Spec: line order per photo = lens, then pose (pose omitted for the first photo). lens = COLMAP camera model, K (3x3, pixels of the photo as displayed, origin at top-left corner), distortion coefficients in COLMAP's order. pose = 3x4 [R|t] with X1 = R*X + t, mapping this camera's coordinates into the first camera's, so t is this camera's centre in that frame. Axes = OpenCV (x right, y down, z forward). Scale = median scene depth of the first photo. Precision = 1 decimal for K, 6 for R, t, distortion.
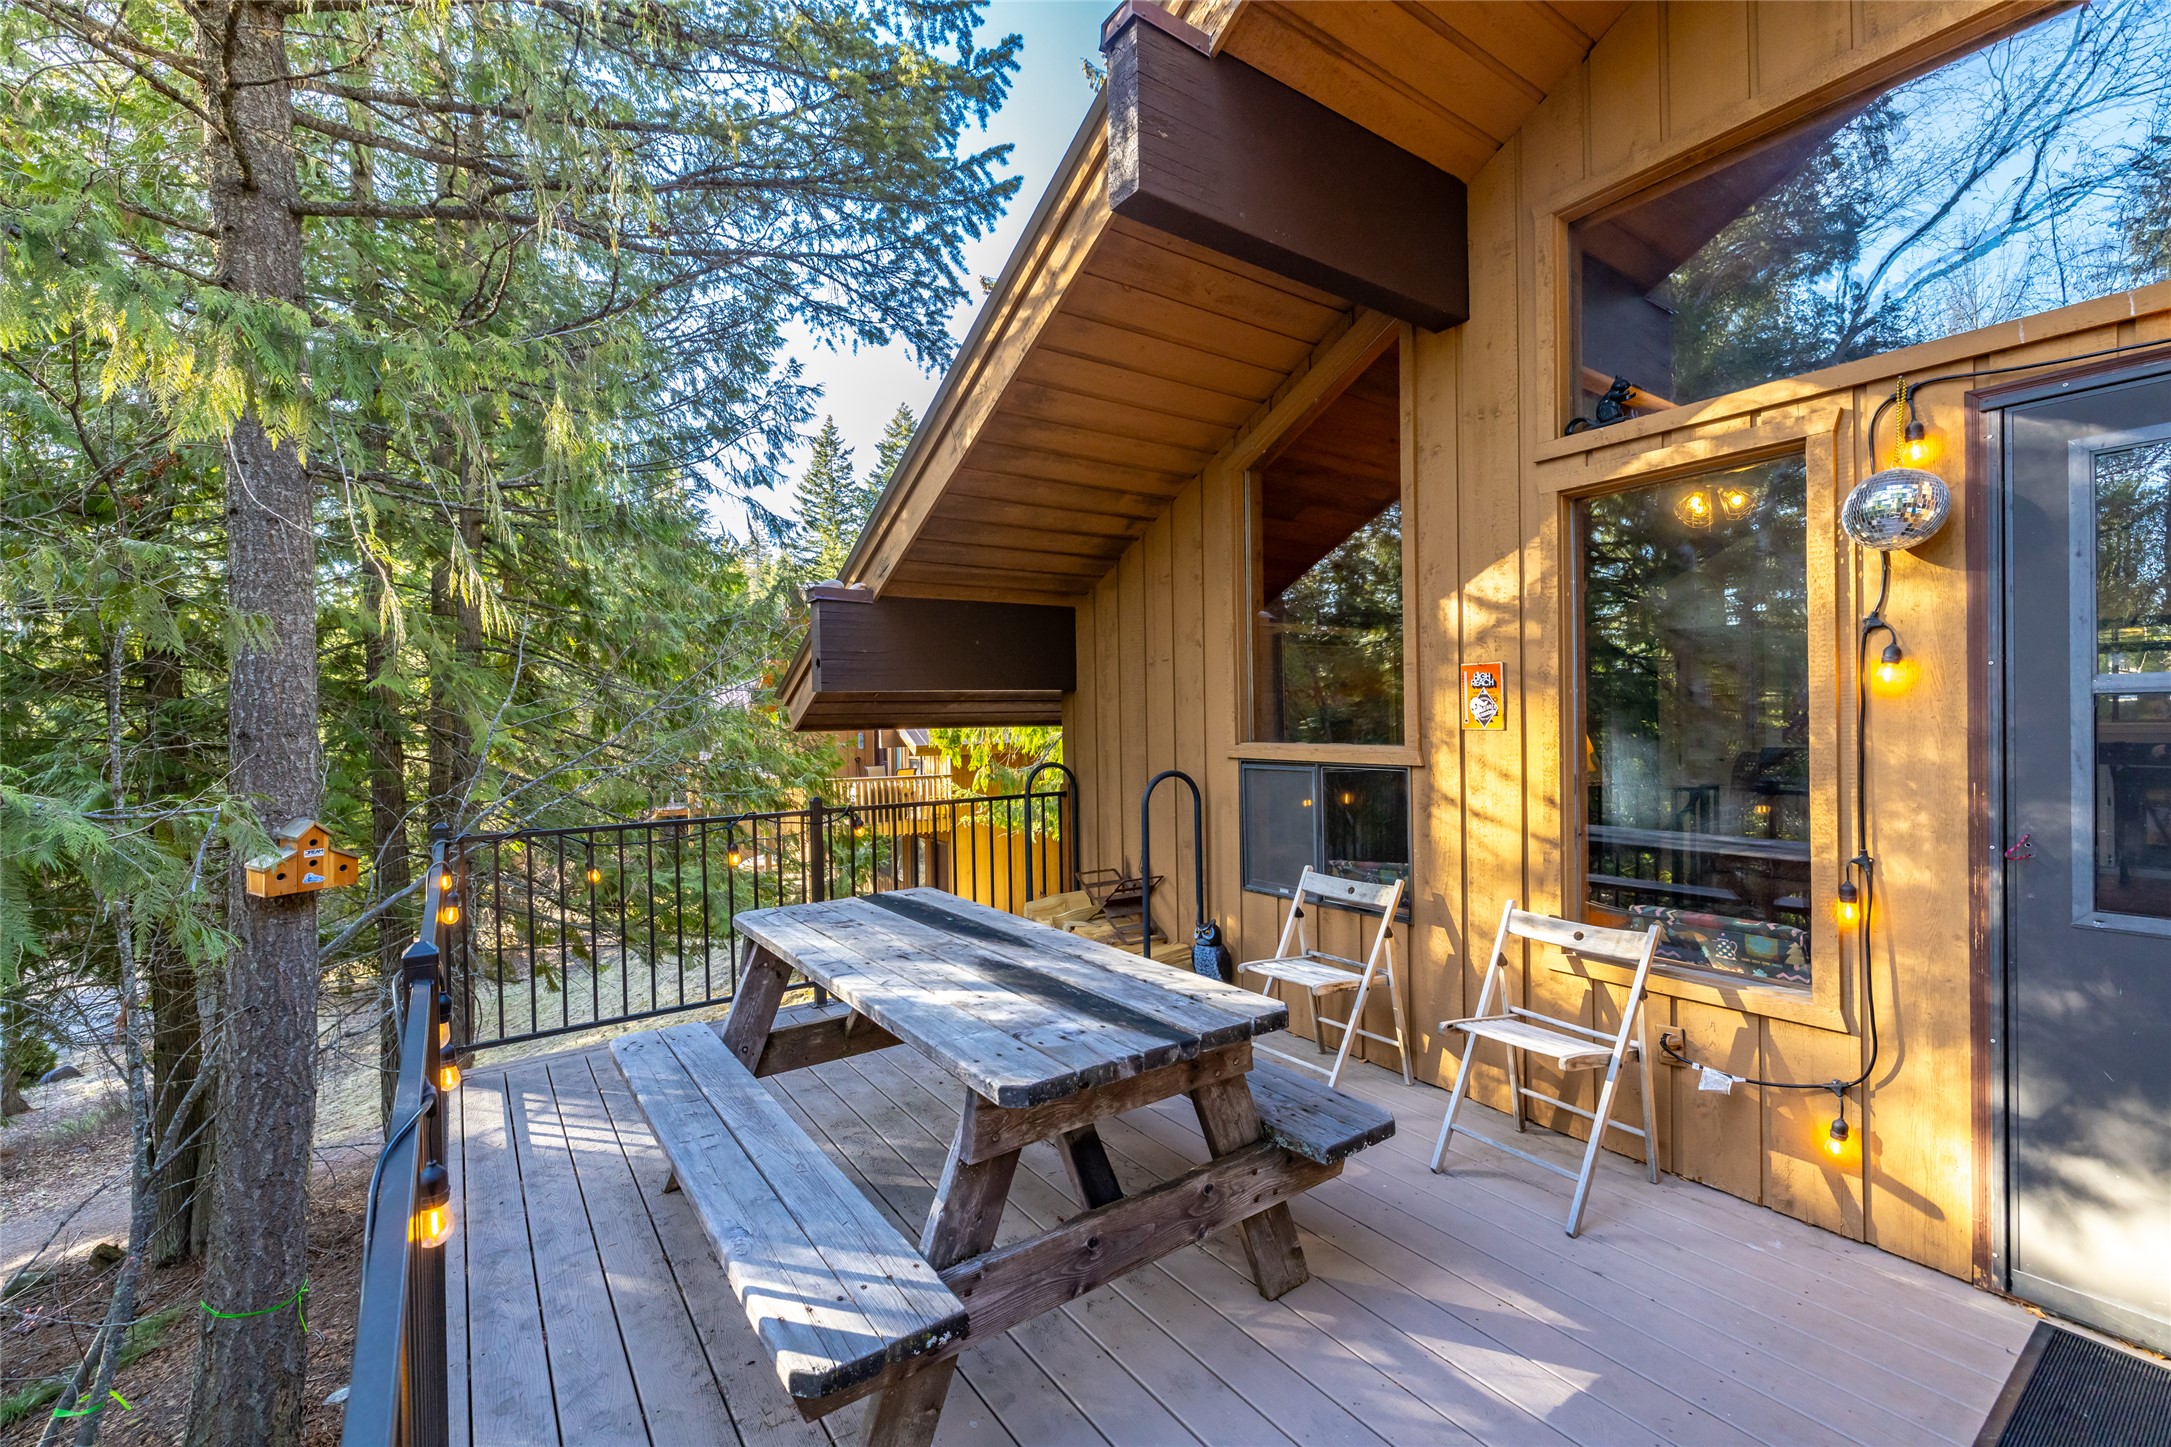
lens RADIAL K [[918.5, 0, 1086.5], [0, 918.5, 726.2], [0, 0, 1]] dist [0.000577, -0.000069]
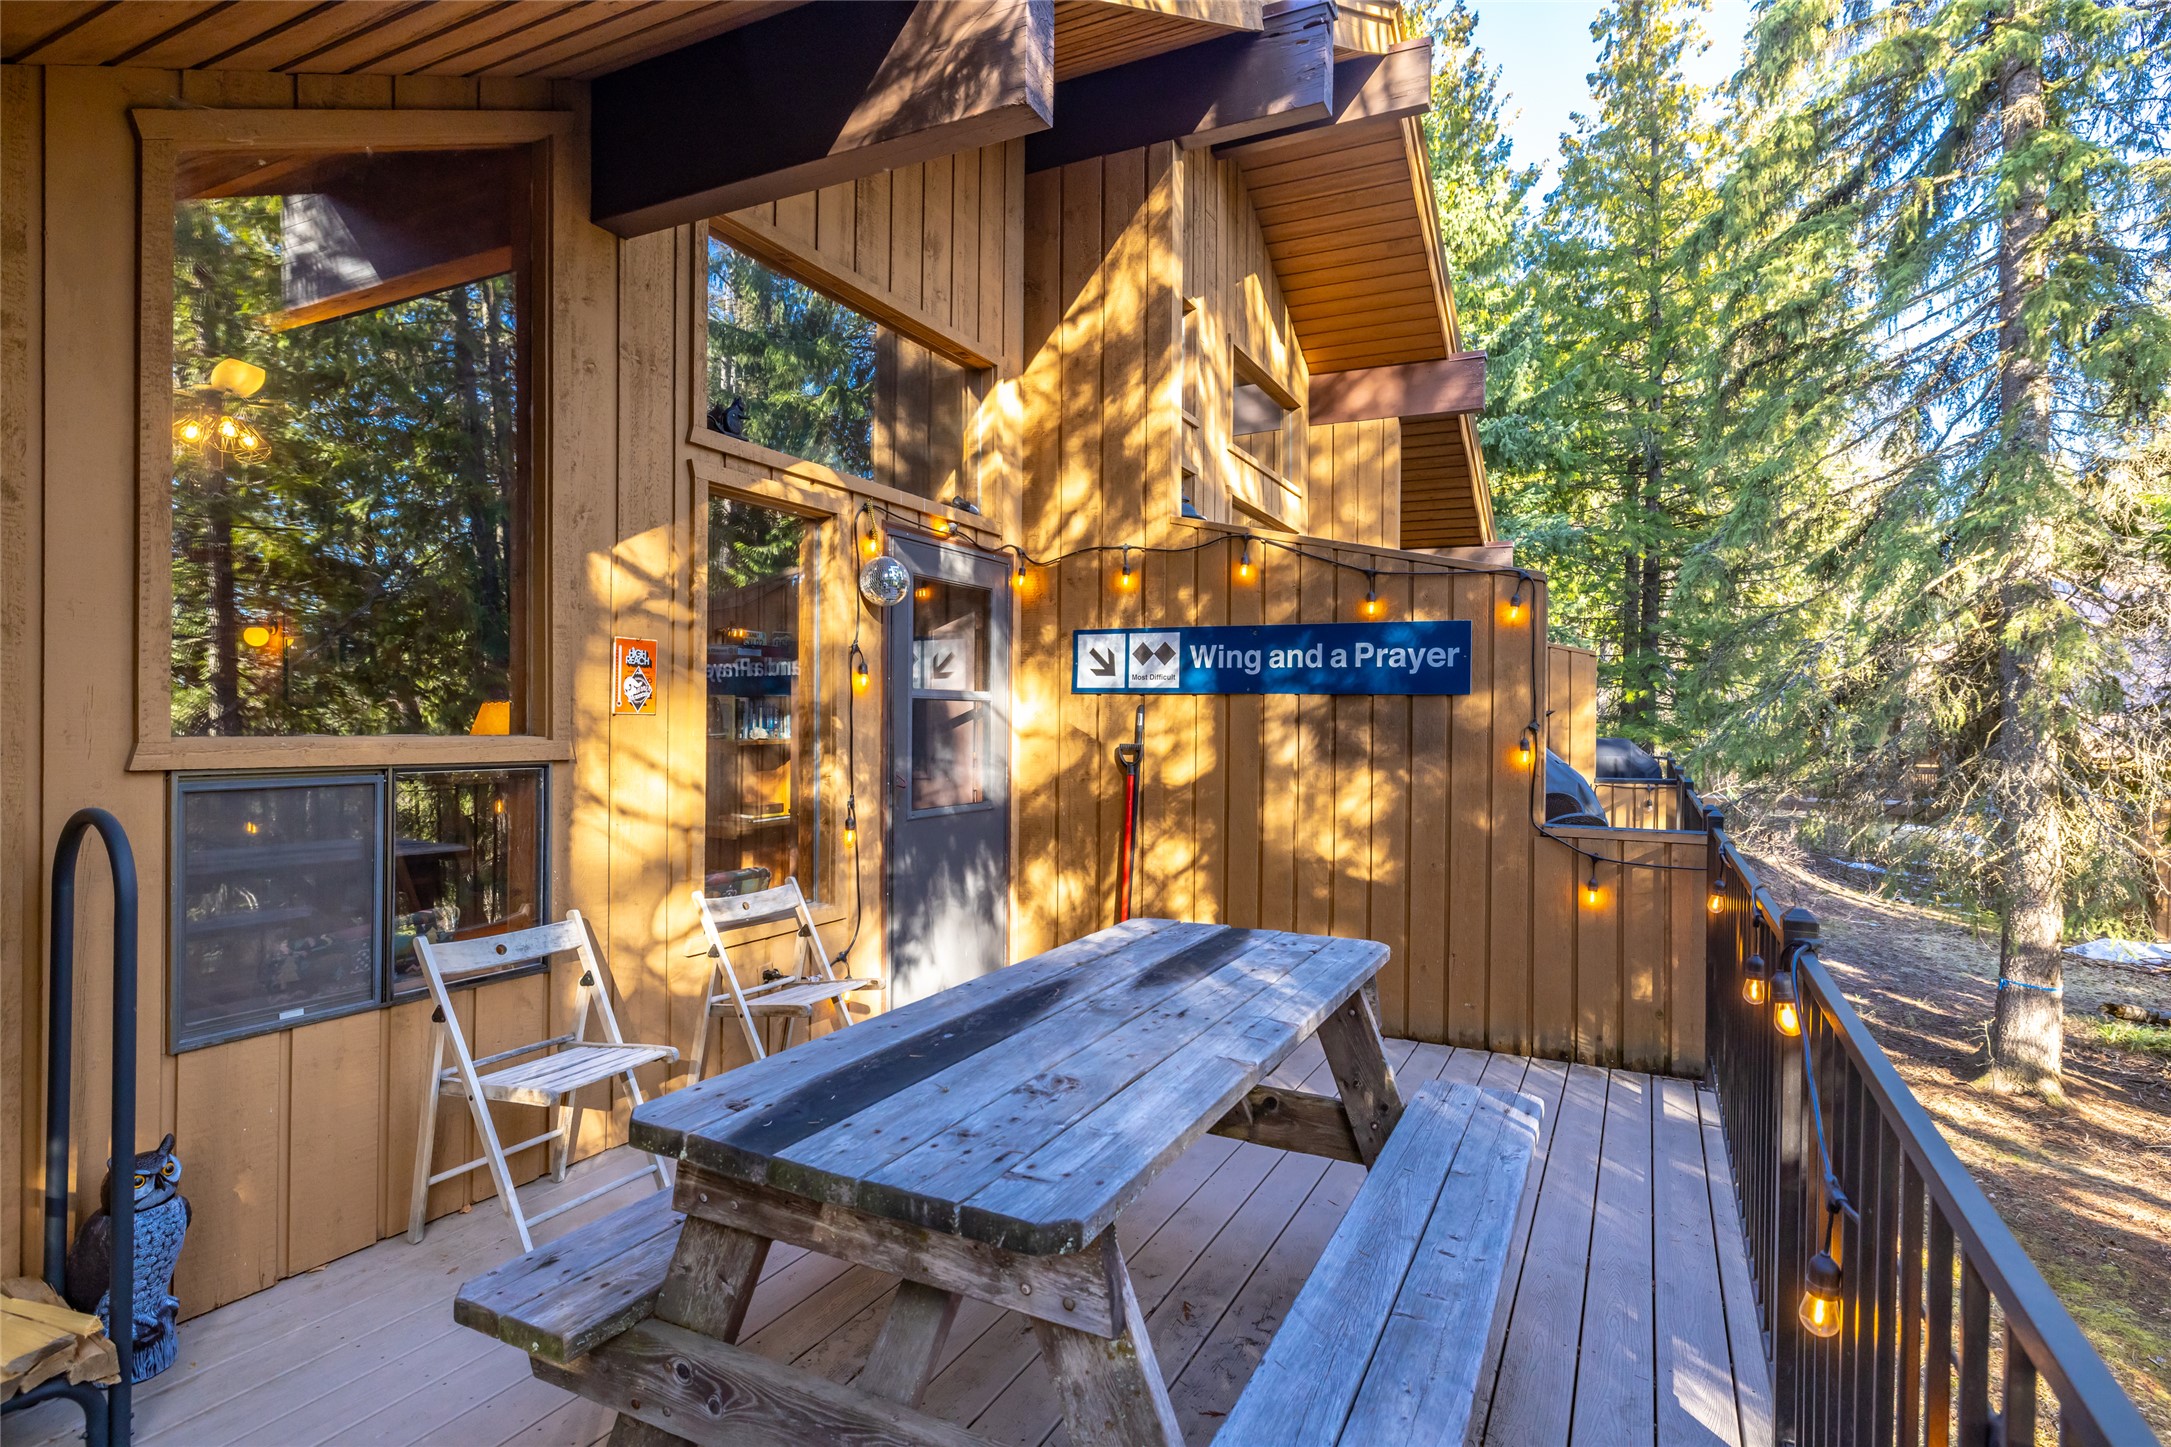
lens RADIAL K [[1113.8, 0, 1085.5], [0, 1113.8, 721.2], [0, 0, 1]] dist [0.000594, -0.000191]
pose [[-0.467261, 0.009615, 0.884067, -0.738625], [0.003704, 0.999953, -0.008918, 0.022091], [-0.884111, -0.000893, -0.467275, 1.152863]]
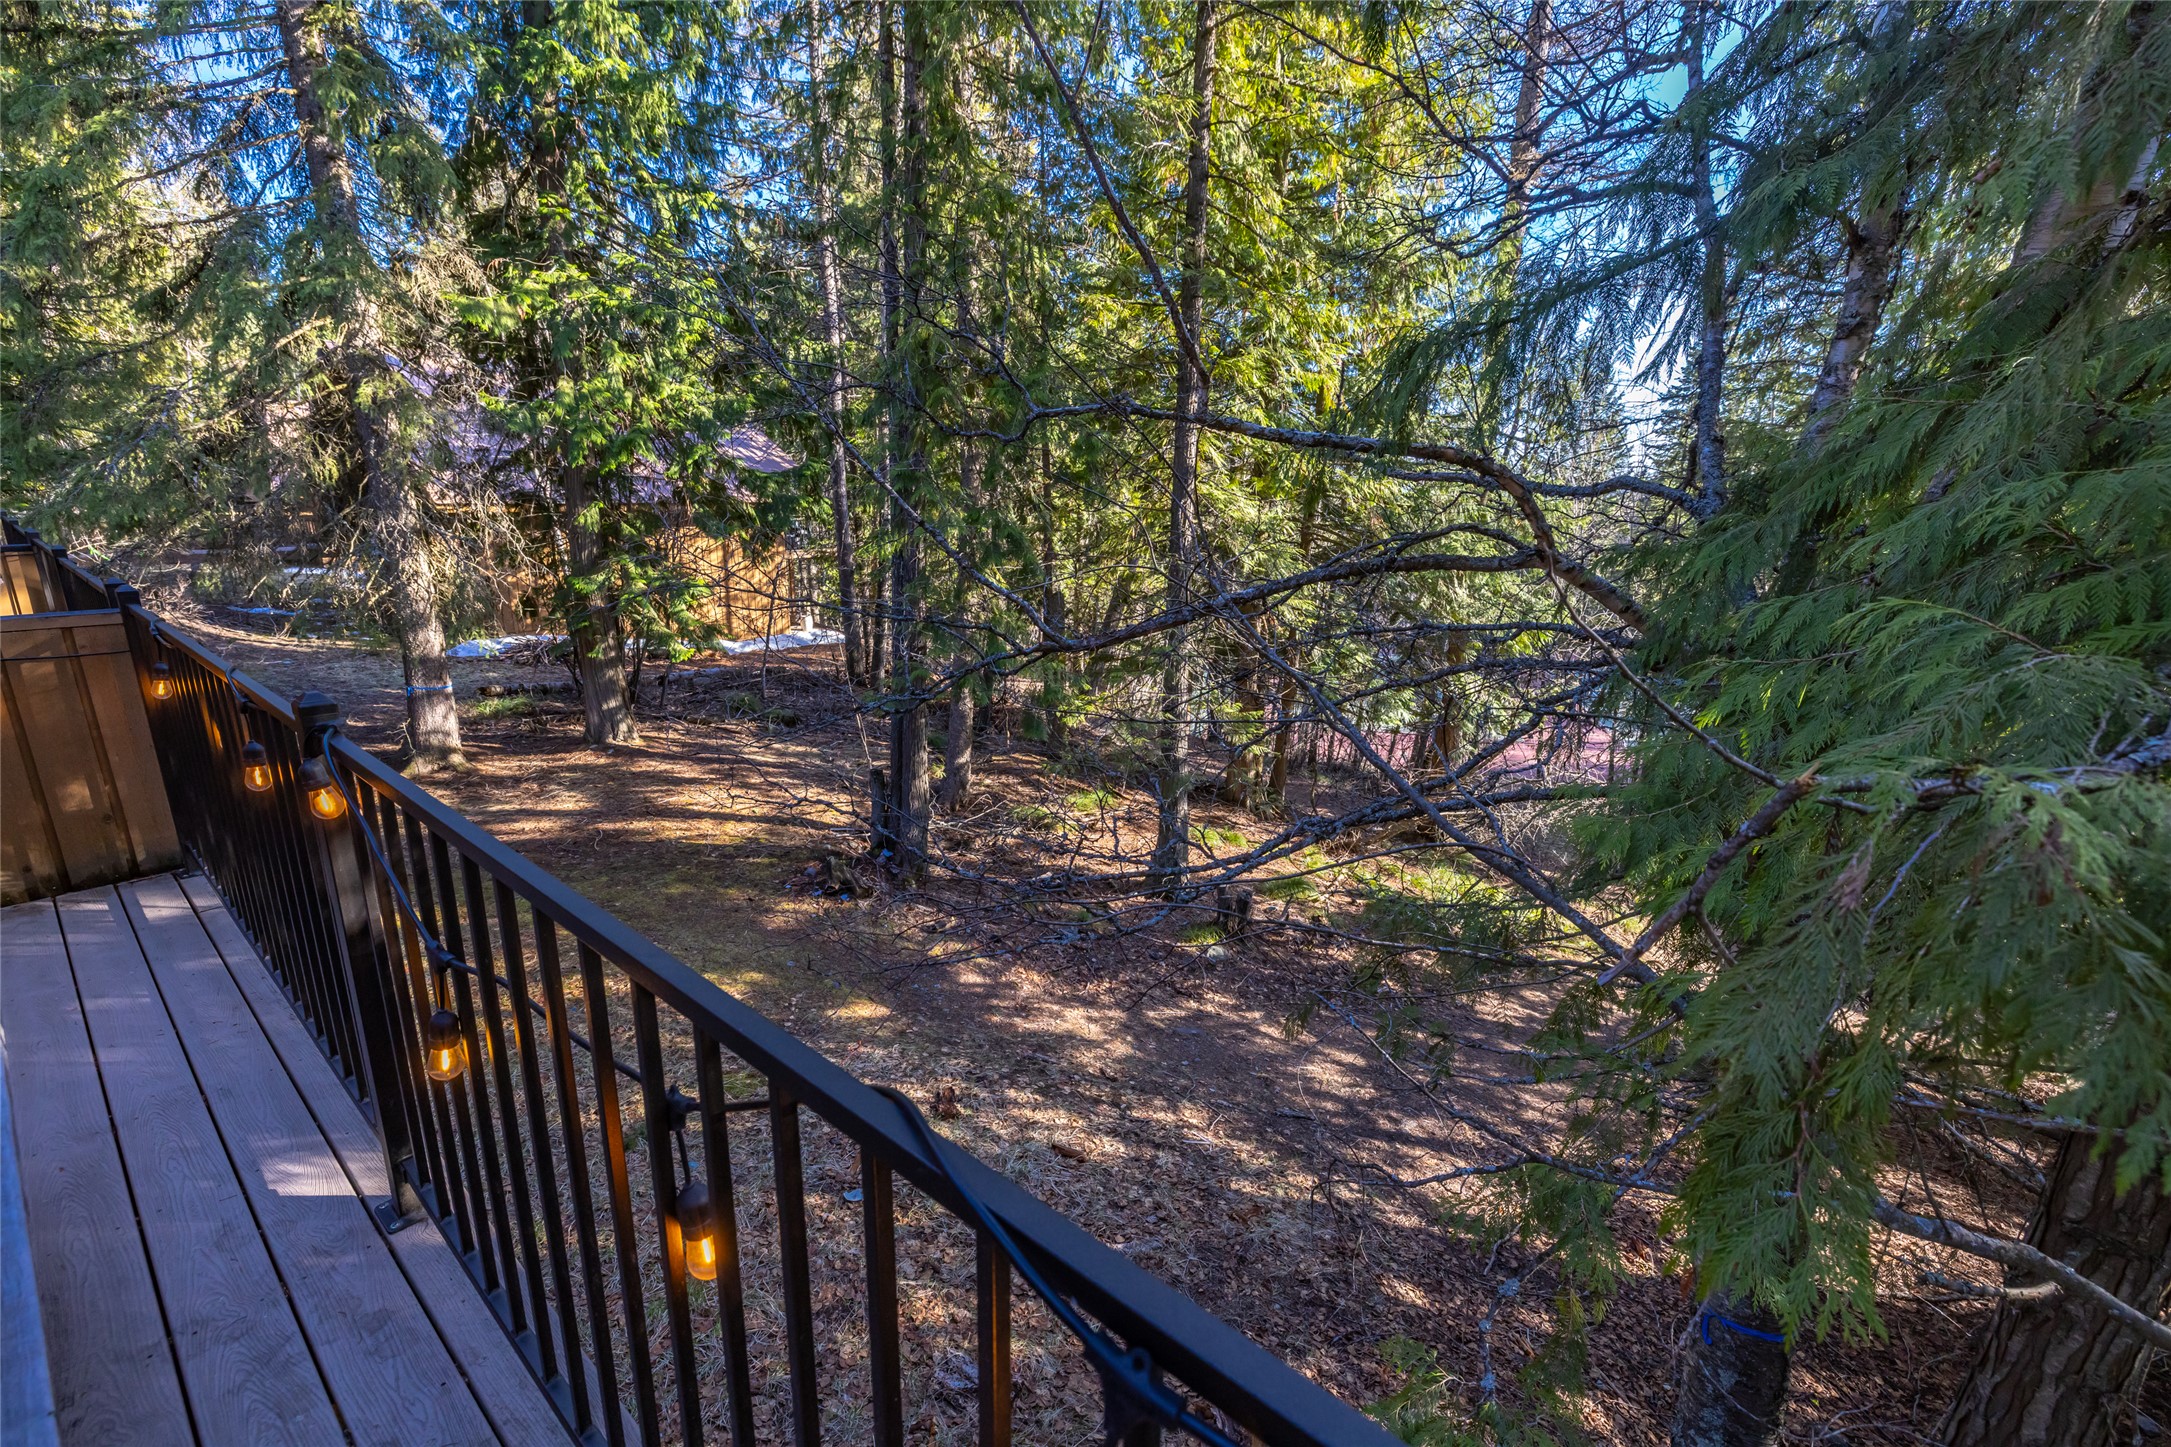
lens RADIAL K [[918.5, 0, 1083.8], [0, 918.5, 727.0], [0, 0, 1]] dist [0.000577, -0.000069]
pose [[-0.966419, 0.067047, -0.248071, -0.689228], [-0.000286, 0.965081, 0.261951, 0.014751], [0.256972, 0.253225, -0.932654, 1.115992]]
